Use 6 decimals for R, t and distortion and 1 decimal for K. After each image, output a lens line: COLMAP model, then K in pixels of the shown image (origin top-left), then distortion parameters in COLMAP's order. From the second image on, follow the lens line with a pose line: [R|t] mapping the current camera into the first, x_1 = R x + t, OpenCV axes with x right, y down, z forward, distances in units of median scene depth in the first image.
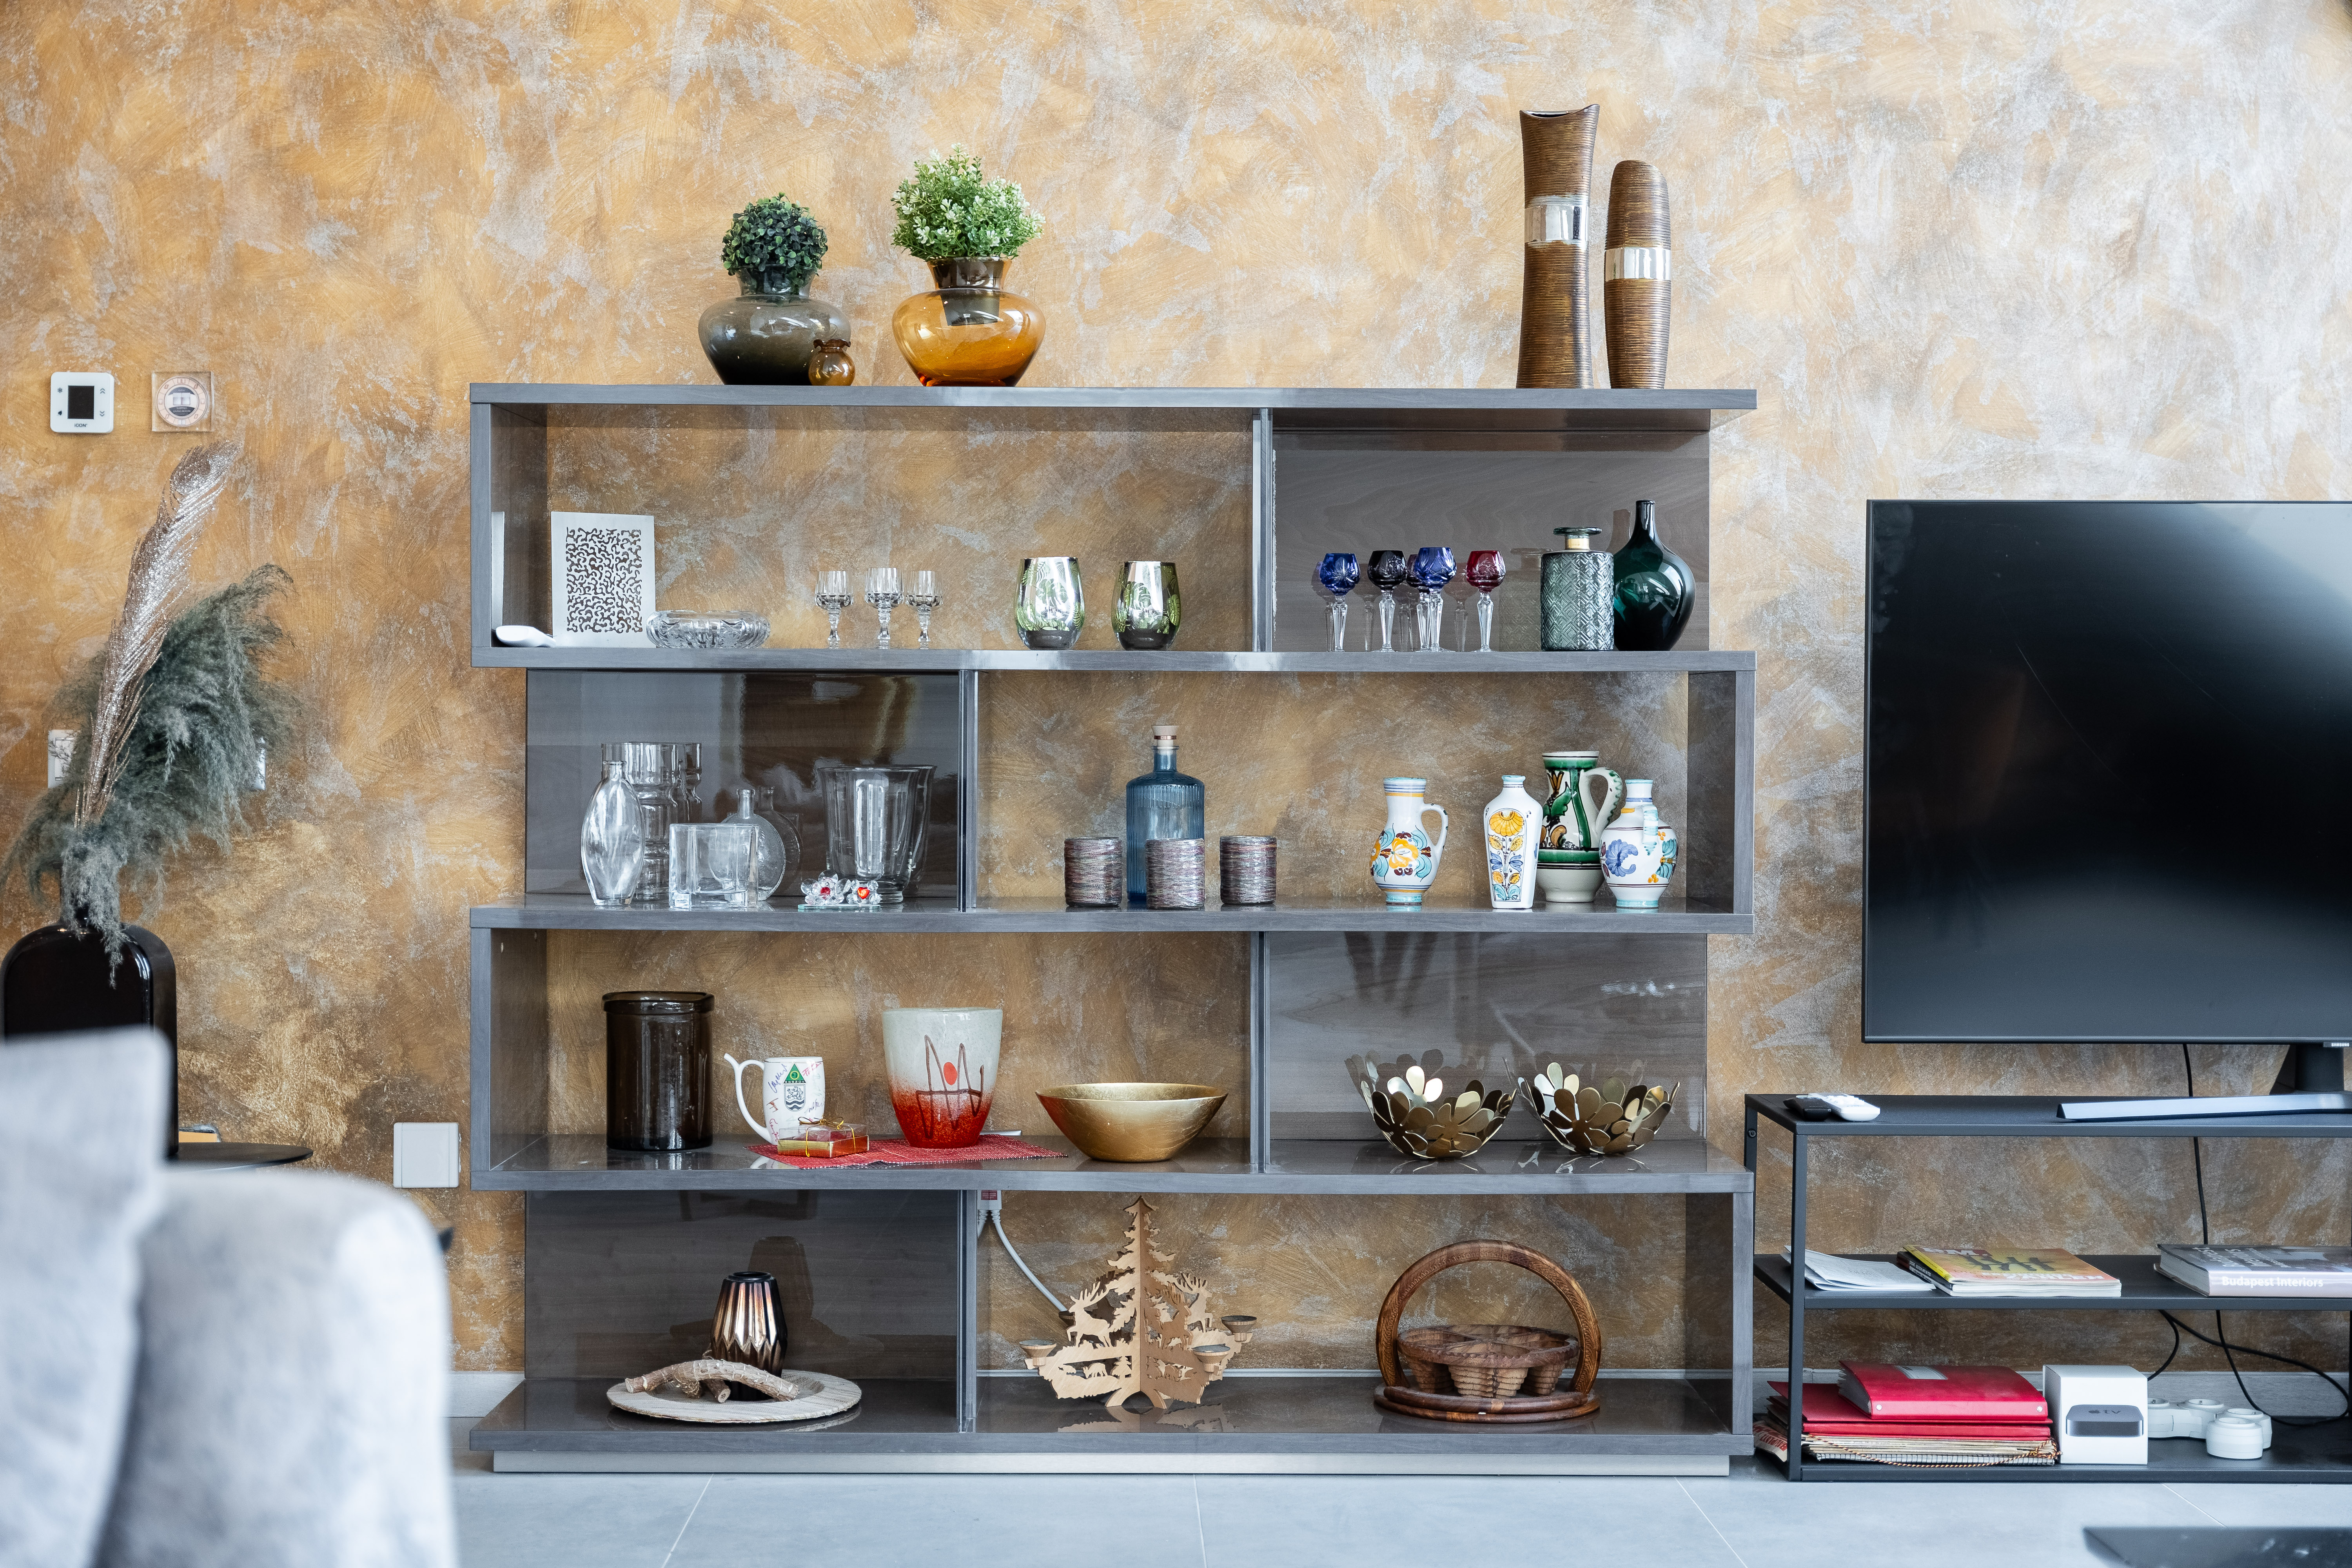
lens RADIAL K [[3312.3, 0, 1180.3], [0, 3312.3, 782.9], [0, 0, 1]] dist [0.024010, 0.000000]
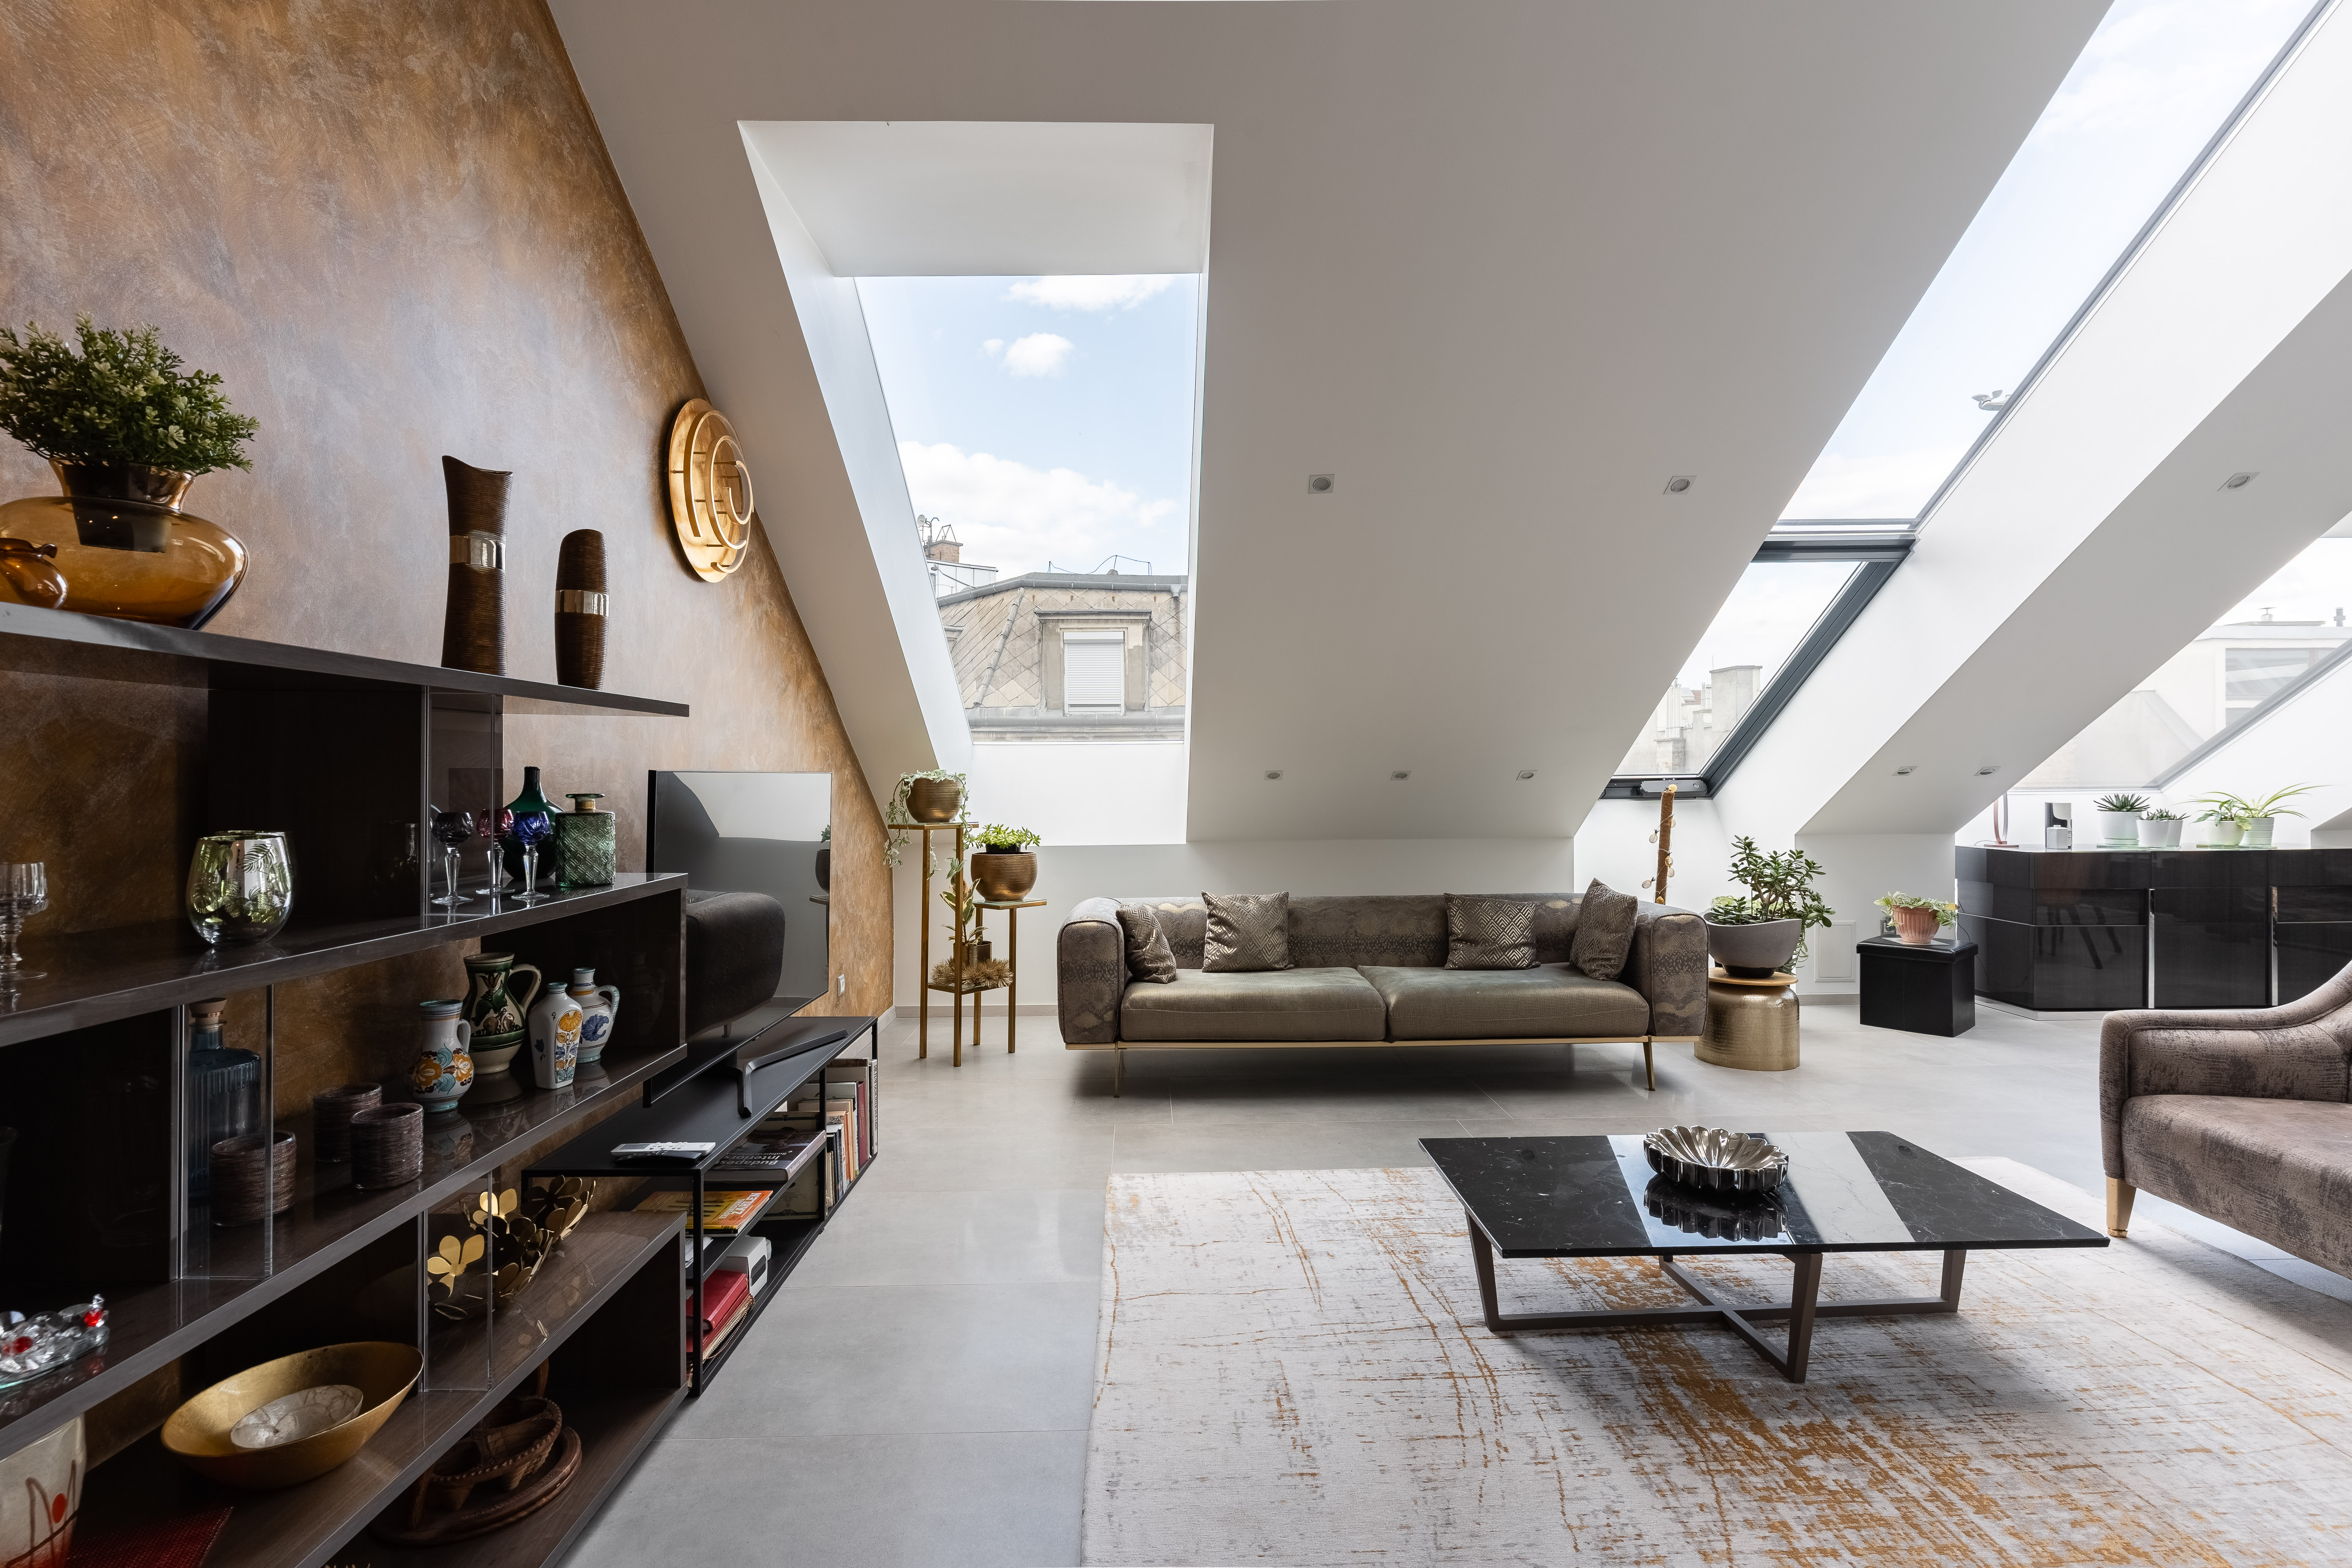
lens RADIAL K [[1107.0, 0, 1165.4], [0, 1107.0, 785.7], [0, 0, 1]] dist [-0.001823, 0.000425]
pose [[-0.003053, -0.011172, 0.999933, -0.311086], [0.010637, 0.999881, 0.011204, -0.076949], [-0.999939, 0.010671, -0.002934, 0.708131]]
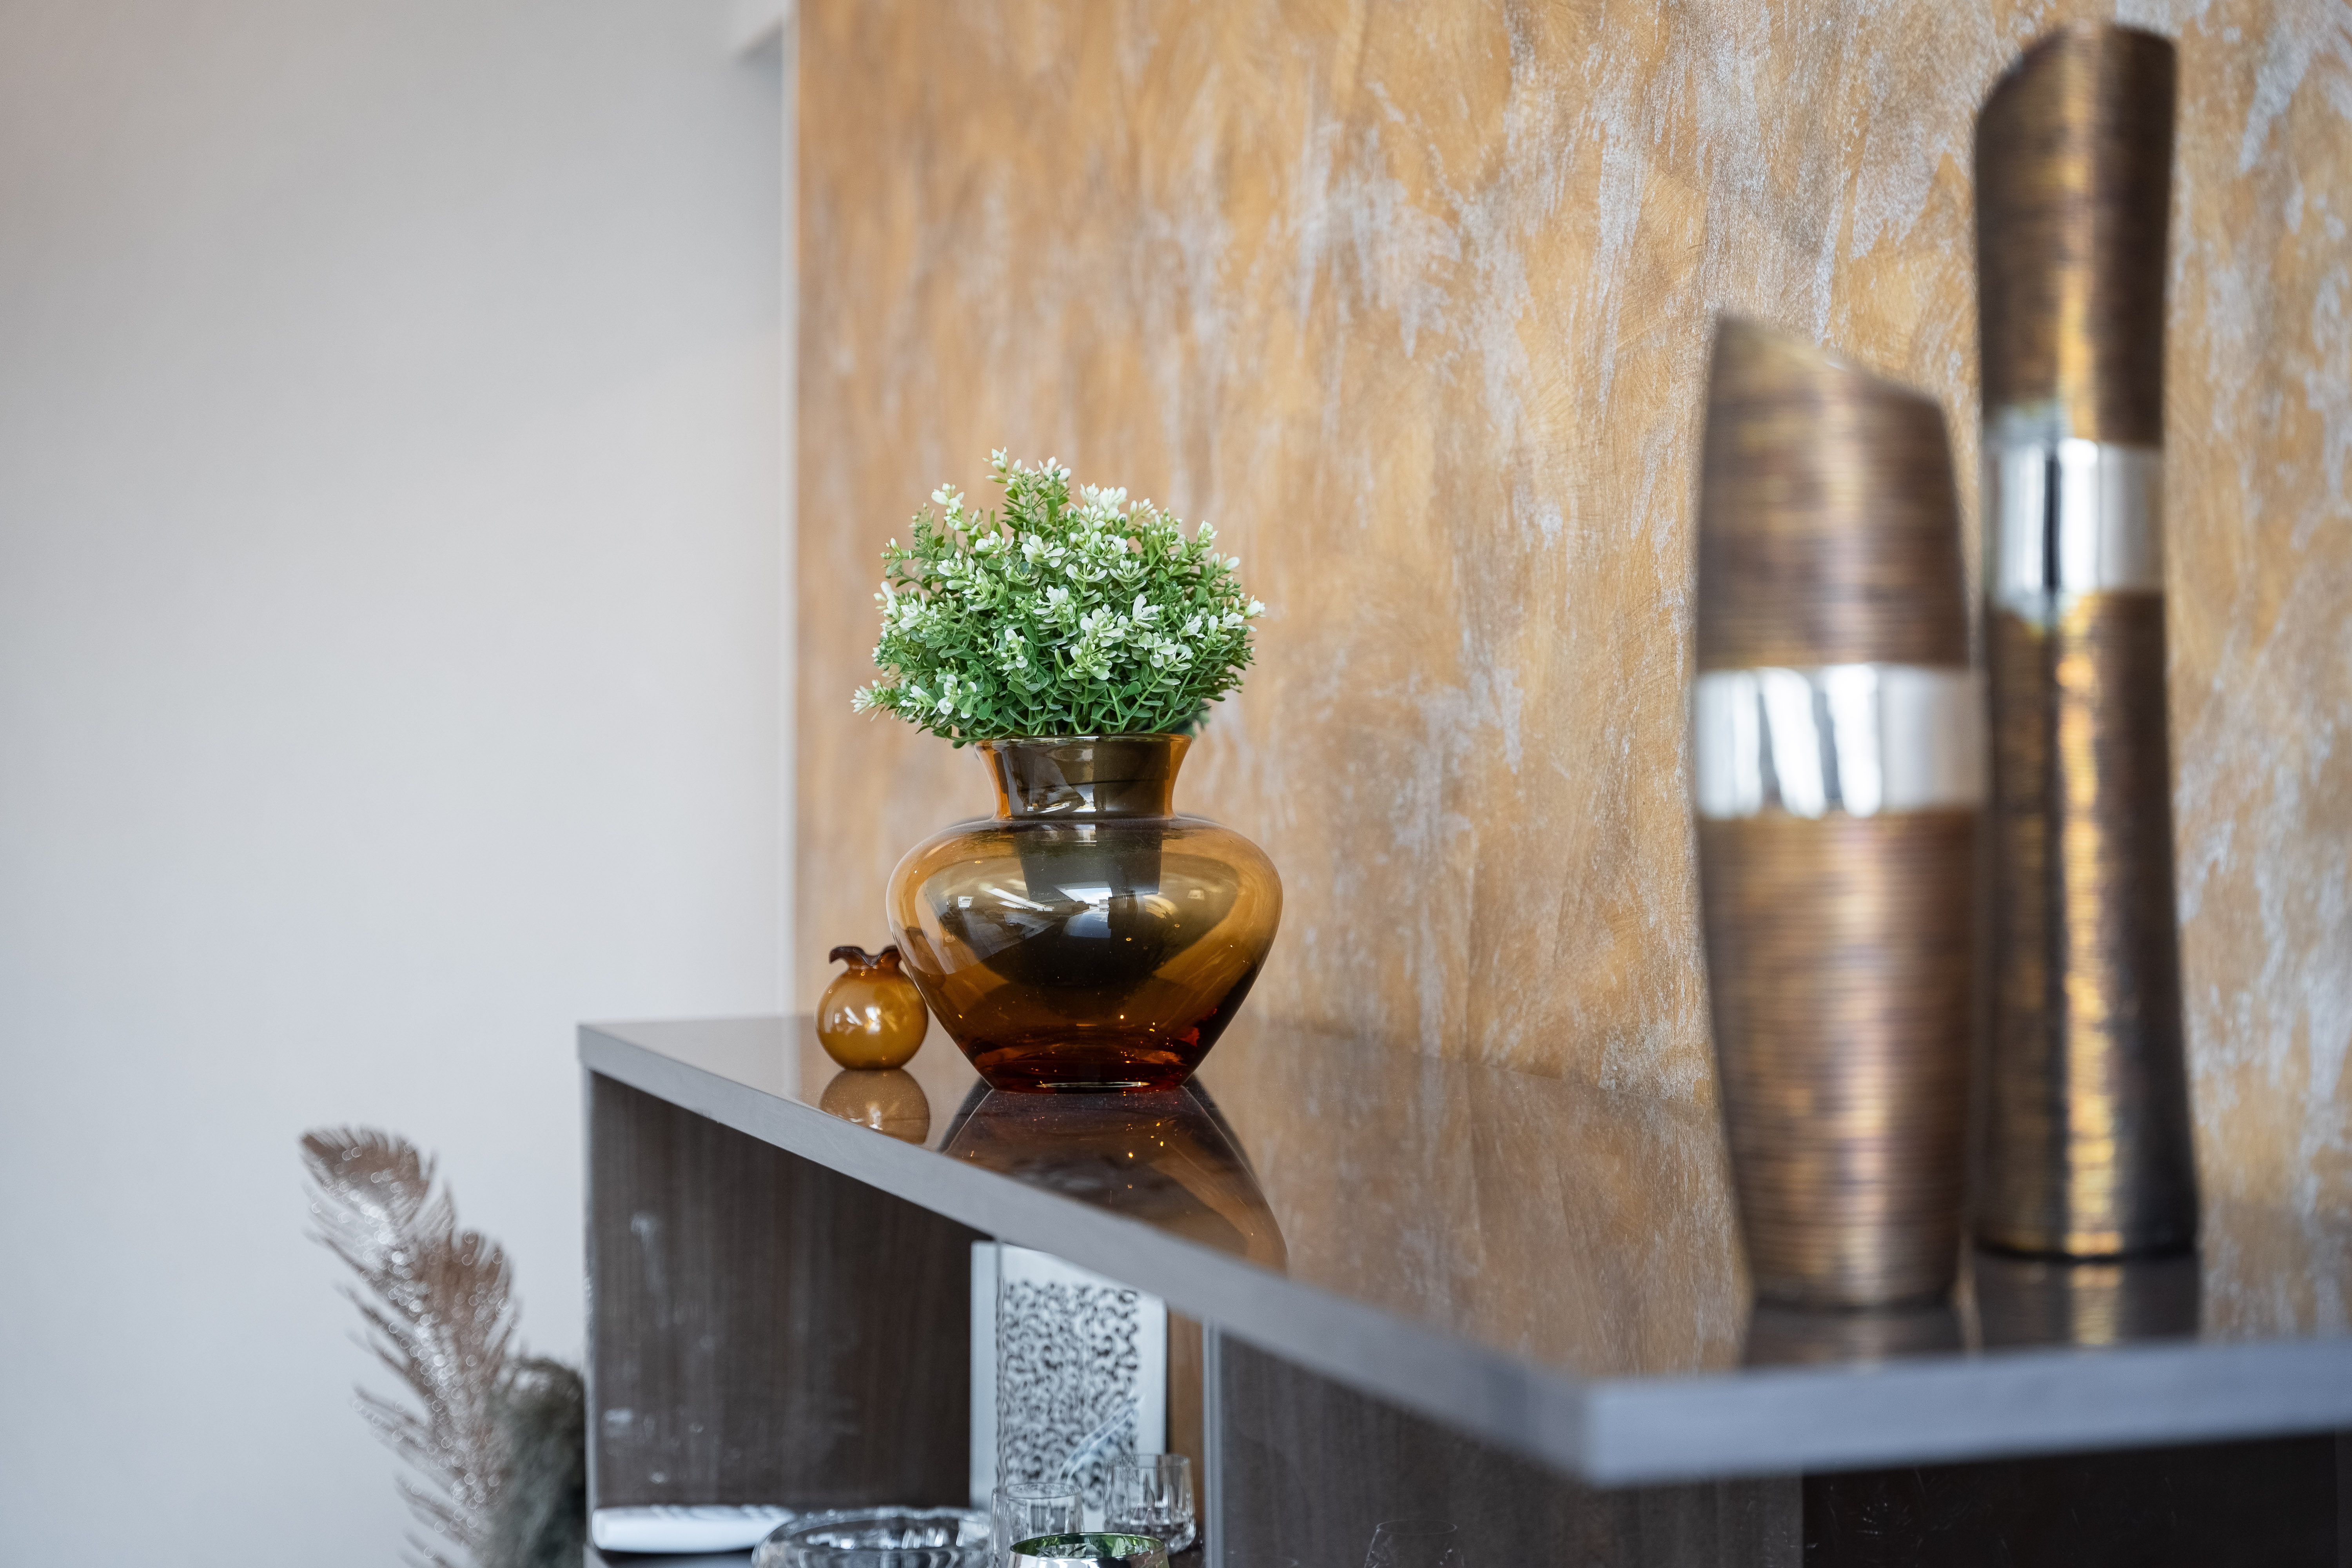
lens RADIAL K [[4144.8, 0, 1176.0], [0, 4144.8, 784.5], [0, 0, 1]] dist [0.064002, 0.000000]
pose [[0.302785, 0.001007, -0.953058, 0.380777], [-0.001088, 0.999999, 0.000711, -0.143693], [0.953058, 0.000822, 0.302786, 0.811675]]
